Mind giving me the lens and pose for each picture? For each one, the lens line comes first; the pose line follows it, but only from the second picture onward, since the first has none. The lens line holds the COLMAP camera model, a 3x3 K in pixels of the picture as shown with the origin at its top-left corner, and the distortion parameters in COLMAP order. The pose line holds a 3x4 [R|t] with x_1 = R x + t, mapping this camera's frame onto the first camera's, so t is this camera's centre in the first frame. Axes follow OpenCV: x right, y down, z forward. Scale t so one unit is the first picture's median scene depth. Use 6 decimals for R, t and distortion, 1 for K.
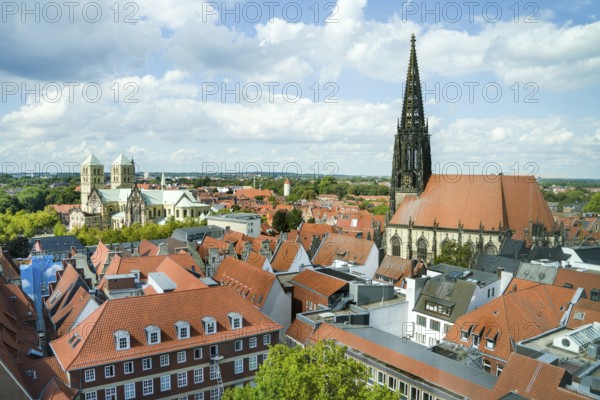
lens RADIAL K [[486.7, 0, 300.0], [0, 486.7, 200.0], [0, 0, 1]] dist [0.007834, 0.005141]
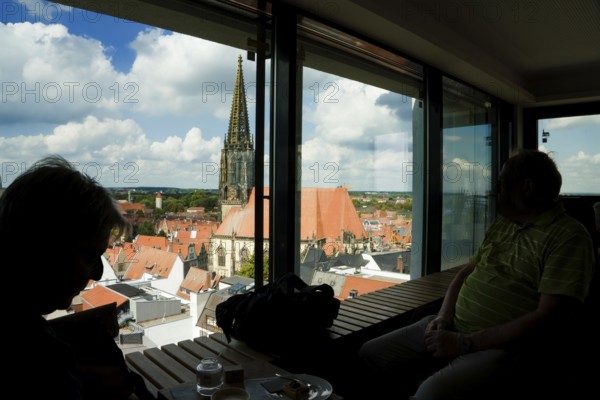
lens RADIAL K [[411.3, 0, 300.0], [0, 411.3, 200.0], [0, 0, 1]] dist [-0.004754, -0.000788]
pose [[0.991301, -0.013401, 0.130931, 0.253662], [0.016951, 0.999517, -0.026039, 0.000556], [-0.130519, 0.028032, 0.991049, 0.112481]]
